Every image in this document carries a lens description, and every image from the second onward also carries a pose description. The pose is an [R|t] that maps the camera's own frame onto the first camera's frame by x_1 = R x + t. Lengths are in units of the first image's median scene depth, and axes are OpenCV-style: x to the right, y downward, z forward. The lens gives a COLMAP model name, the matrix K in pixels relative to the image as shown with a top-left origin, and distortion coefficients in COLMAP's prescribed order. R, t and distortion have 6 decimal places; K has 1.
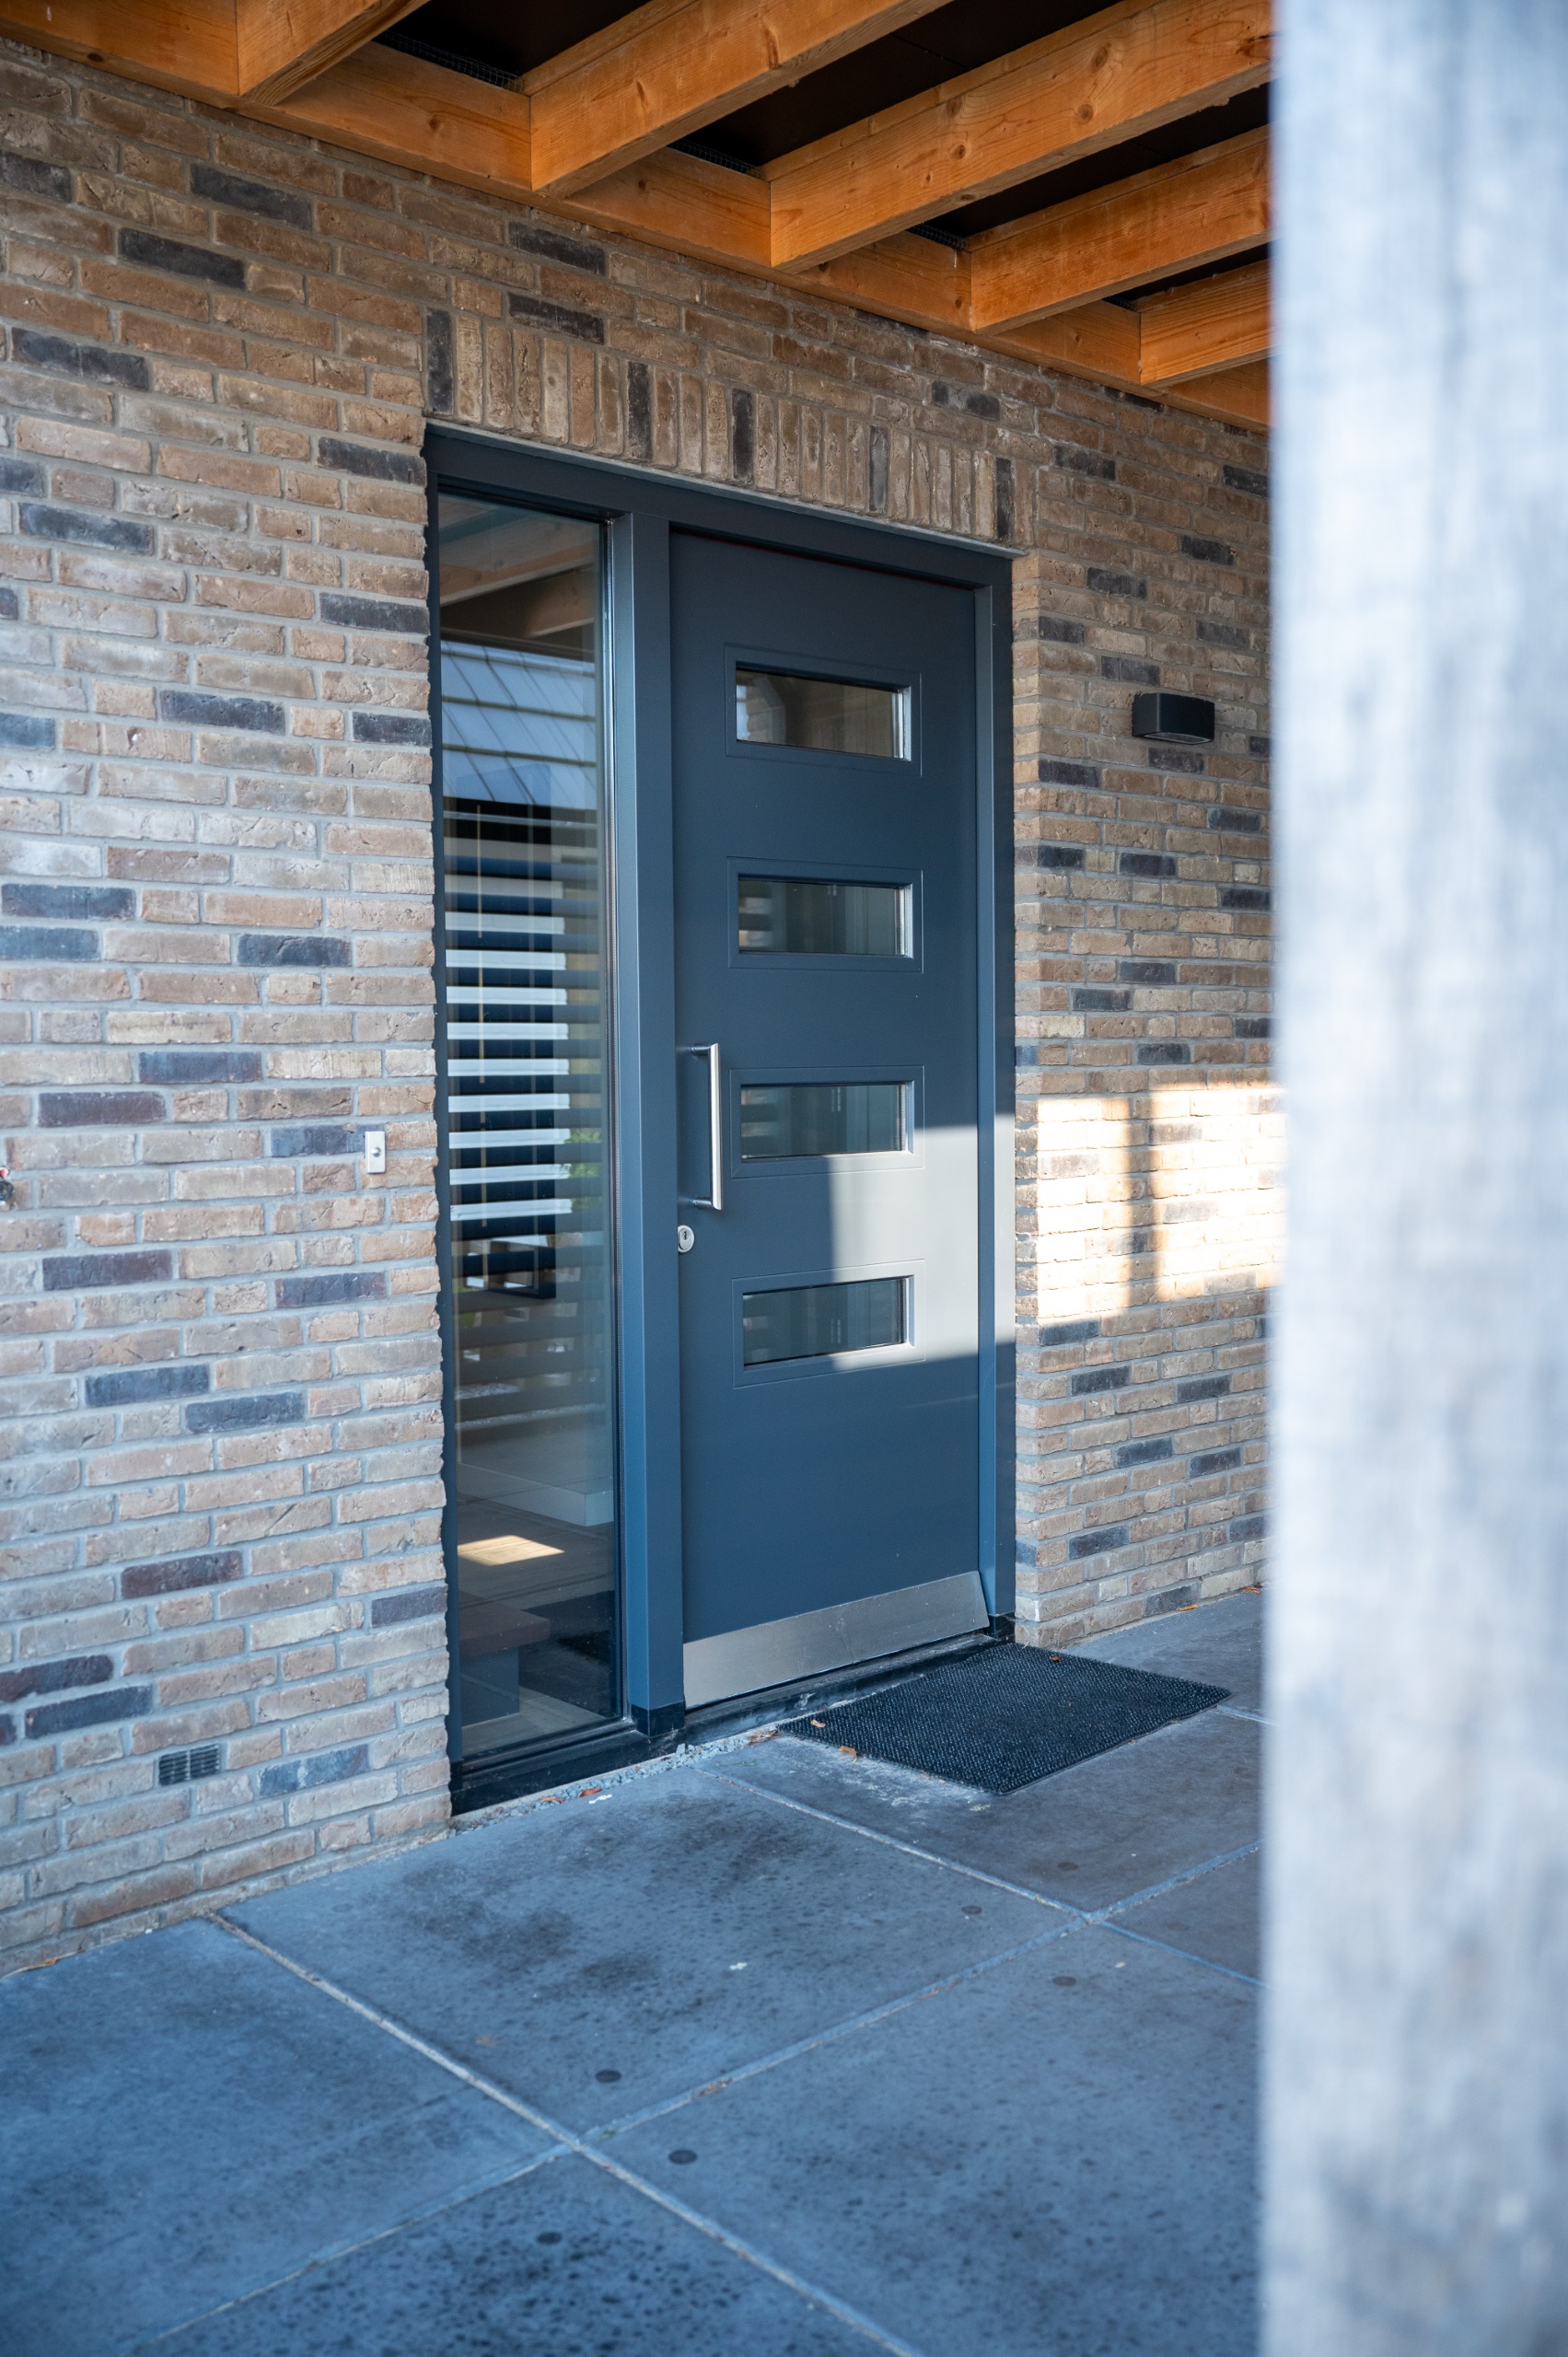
lens RADIAL K [[2135.2, 0, 782.1], [0, 2135.2, 1179.6], [0, 0, 1]] dist [-0.030645, 0.053606]
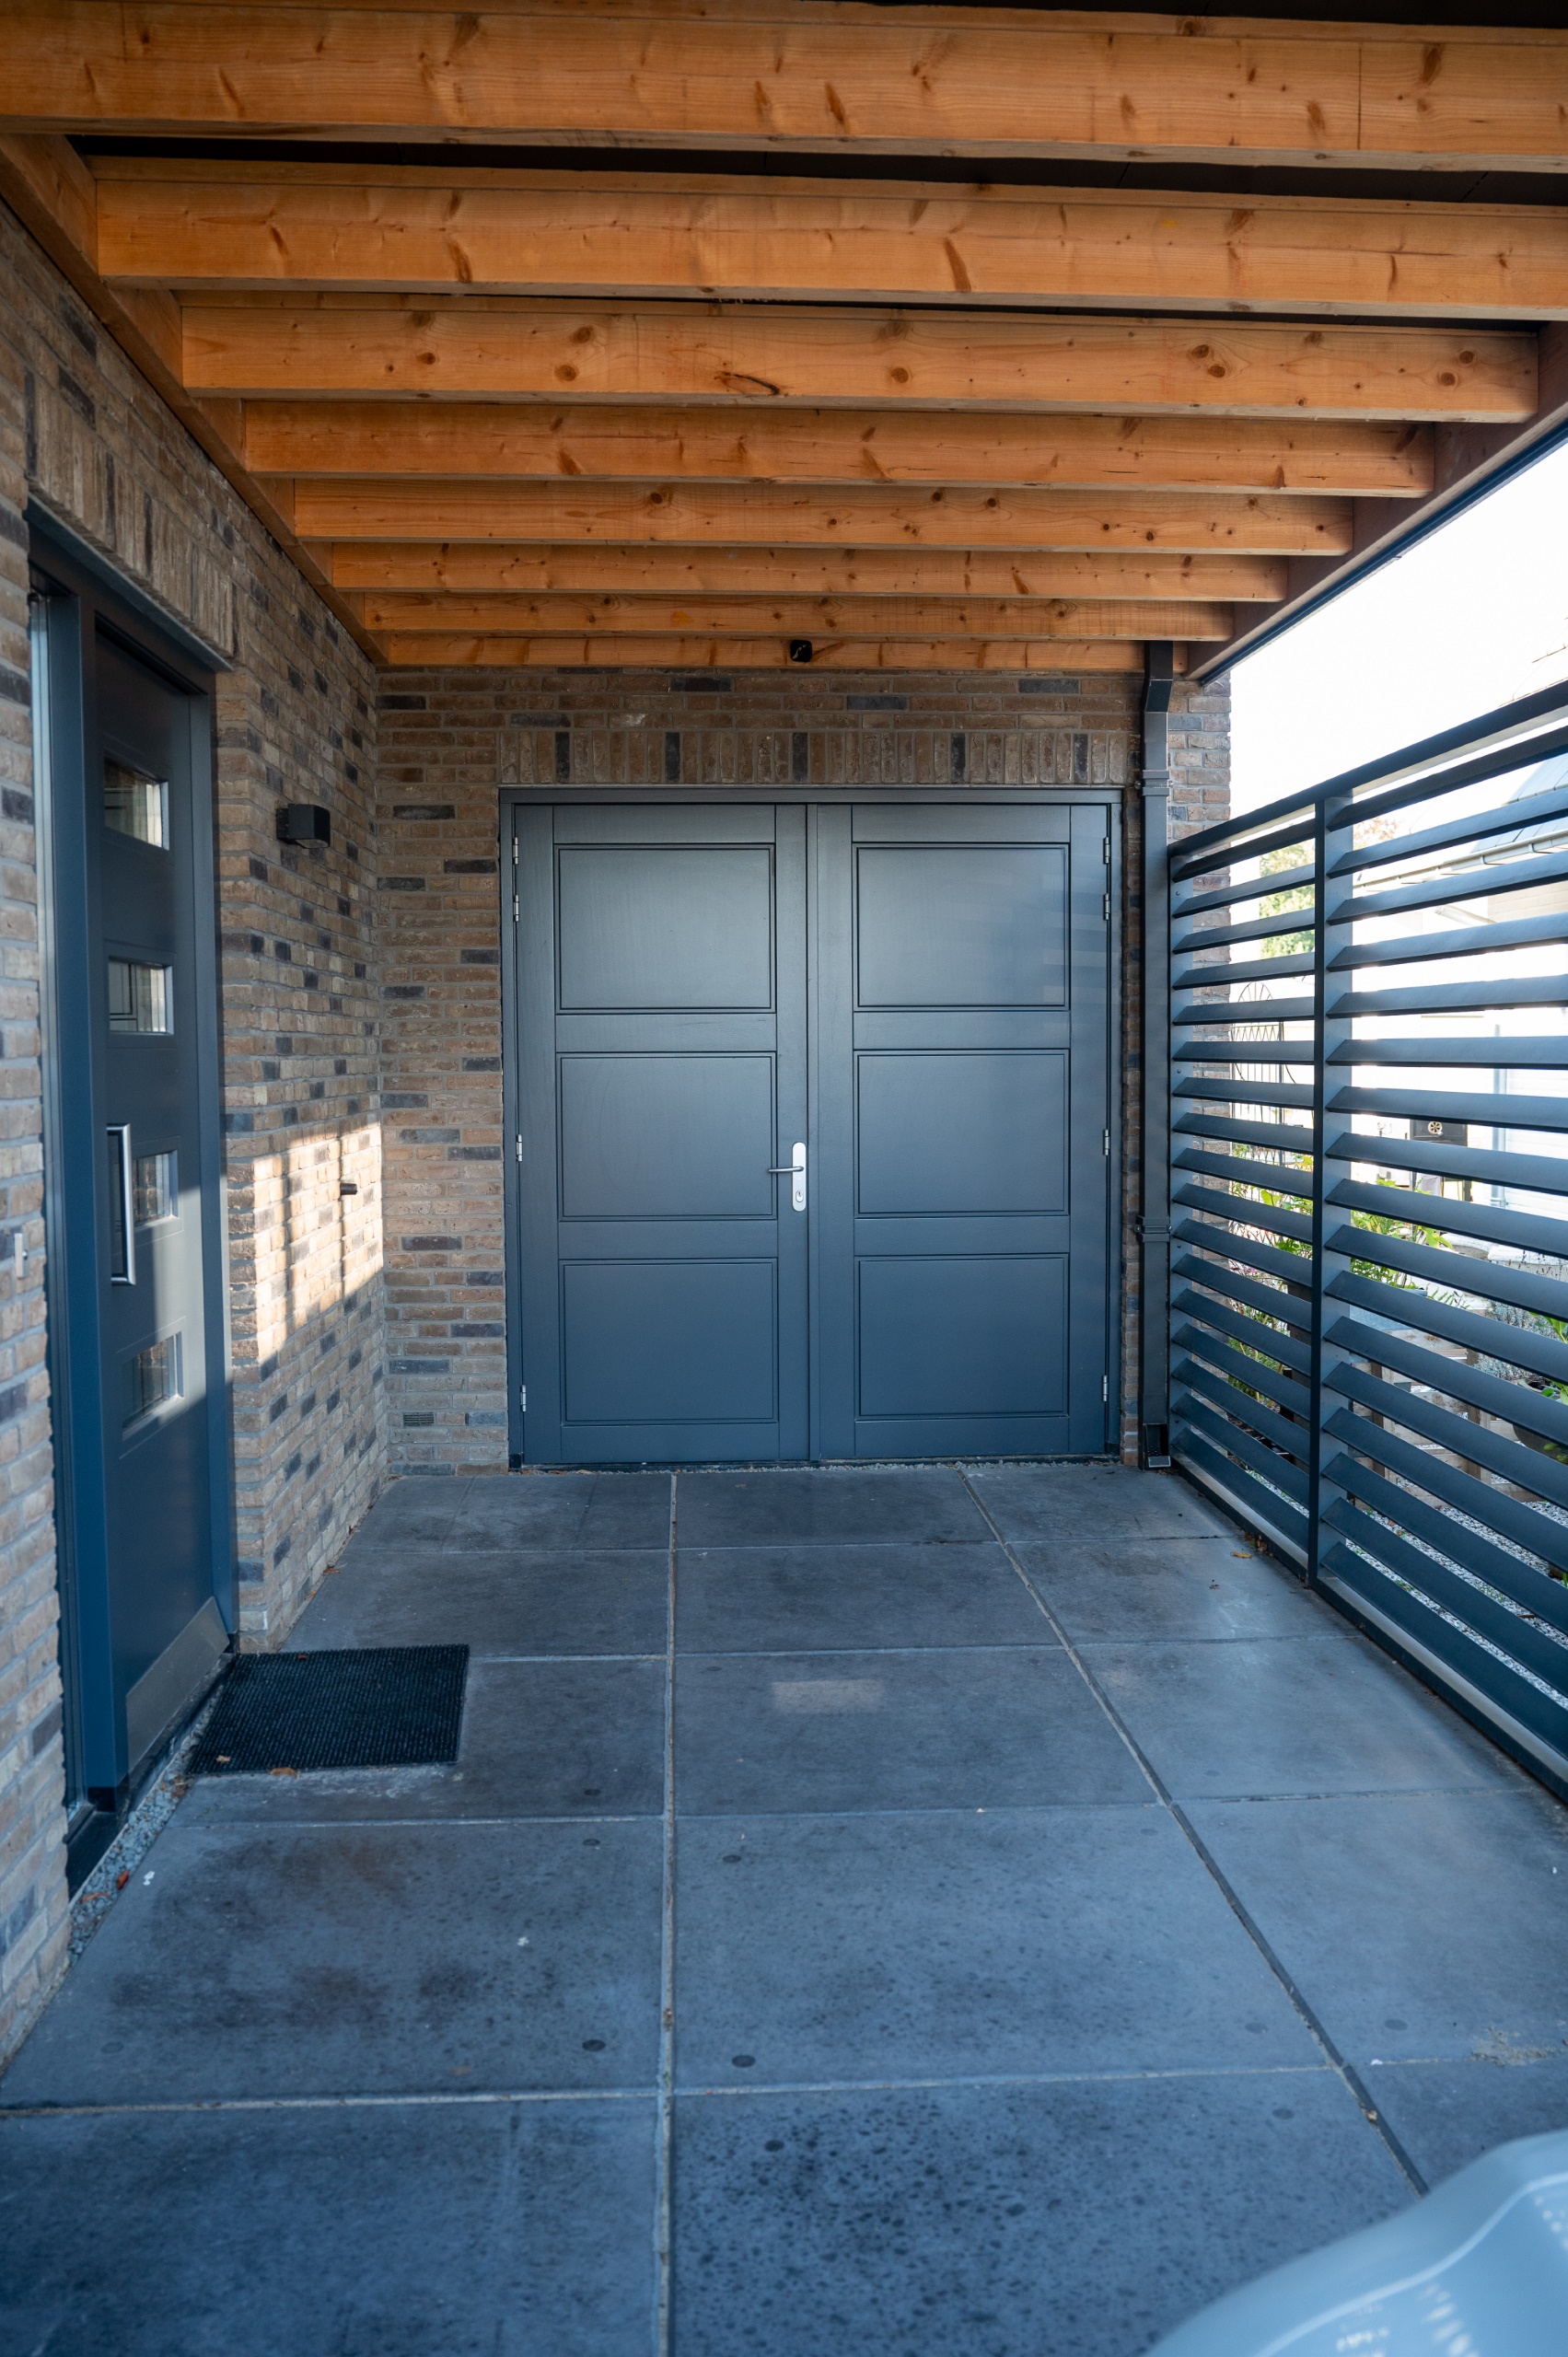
lens RADIAL K [[1911.5, 0, 790.6], [0, 1911.5, 1166.7], [0, 0, 1]] dist [-0.039180, 0.015945]
pose [[0.616627, -0.036300, 0.786418, -0.617179], [0.040646, 0.999072, 0.014245, -0.047522], [-0.786205, 0.023181, 0.617531, 0.210949]]
